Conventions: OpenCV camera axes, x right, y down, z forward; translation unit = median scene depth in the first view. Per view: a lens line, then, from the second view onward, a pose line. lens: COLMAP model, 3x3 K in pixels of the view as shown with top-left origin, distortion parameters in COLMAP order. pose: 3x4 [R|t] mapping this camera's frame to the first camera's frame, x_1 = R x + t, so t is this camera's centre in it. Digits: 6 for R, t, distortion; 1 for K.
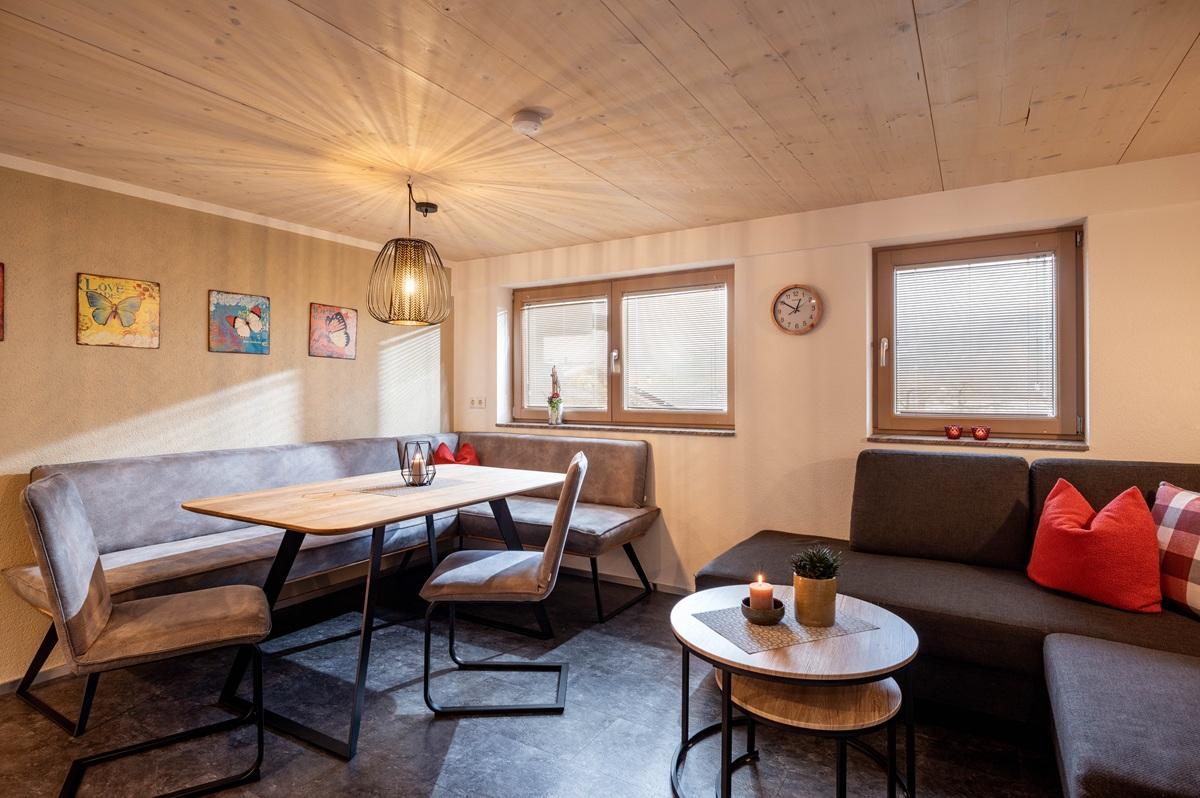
lens RADIAL K [[614.5, 0, 604.9], [0, 614.5, 396.9], [0, 0, 1]] dist [0.002818, 0.000806]
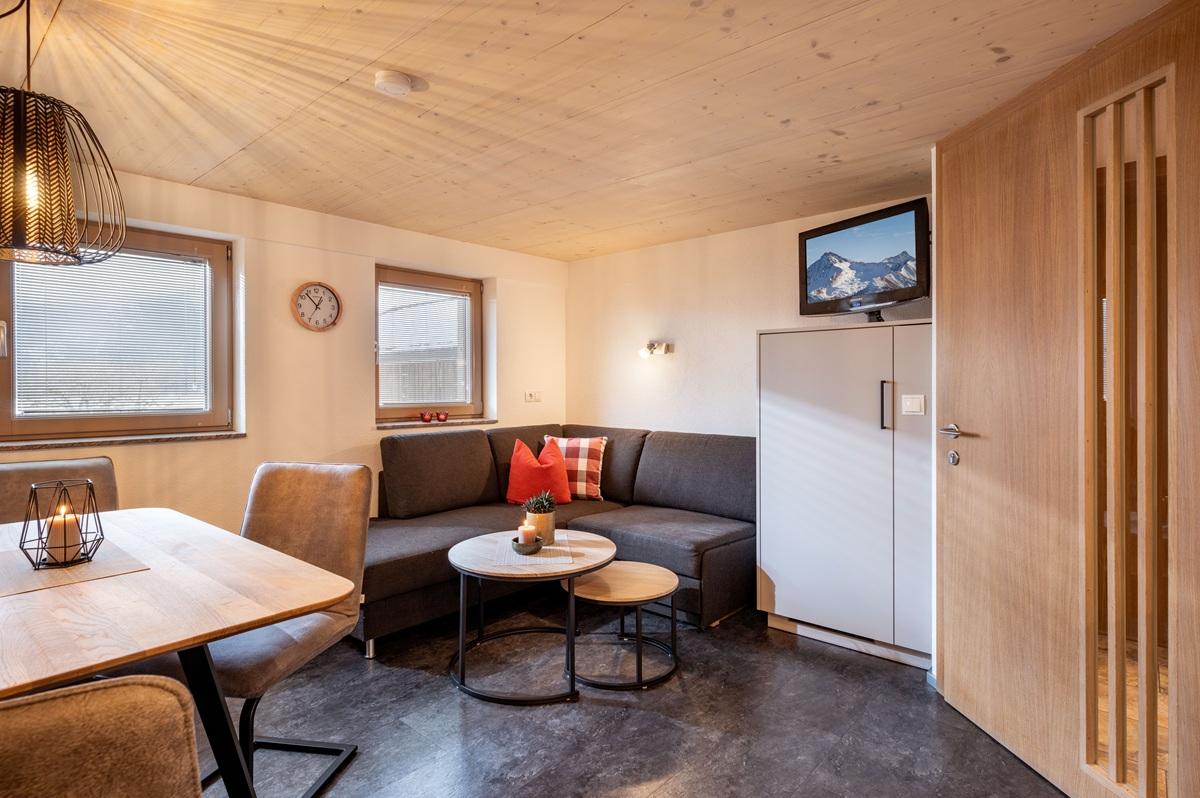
lens RADIAL K [[614.5, 0, 602.1], [0, 614.5, 388.1], [0, 0, 1]] dist [0.002818, 0.000806]
pose [[0.185482, -0.002926, 0.982643, -0.696323], [0.010275, 0.999947, 0.001038, -0.002742], [-0.982594, 0.009904, 0.185502, 0.399283]]
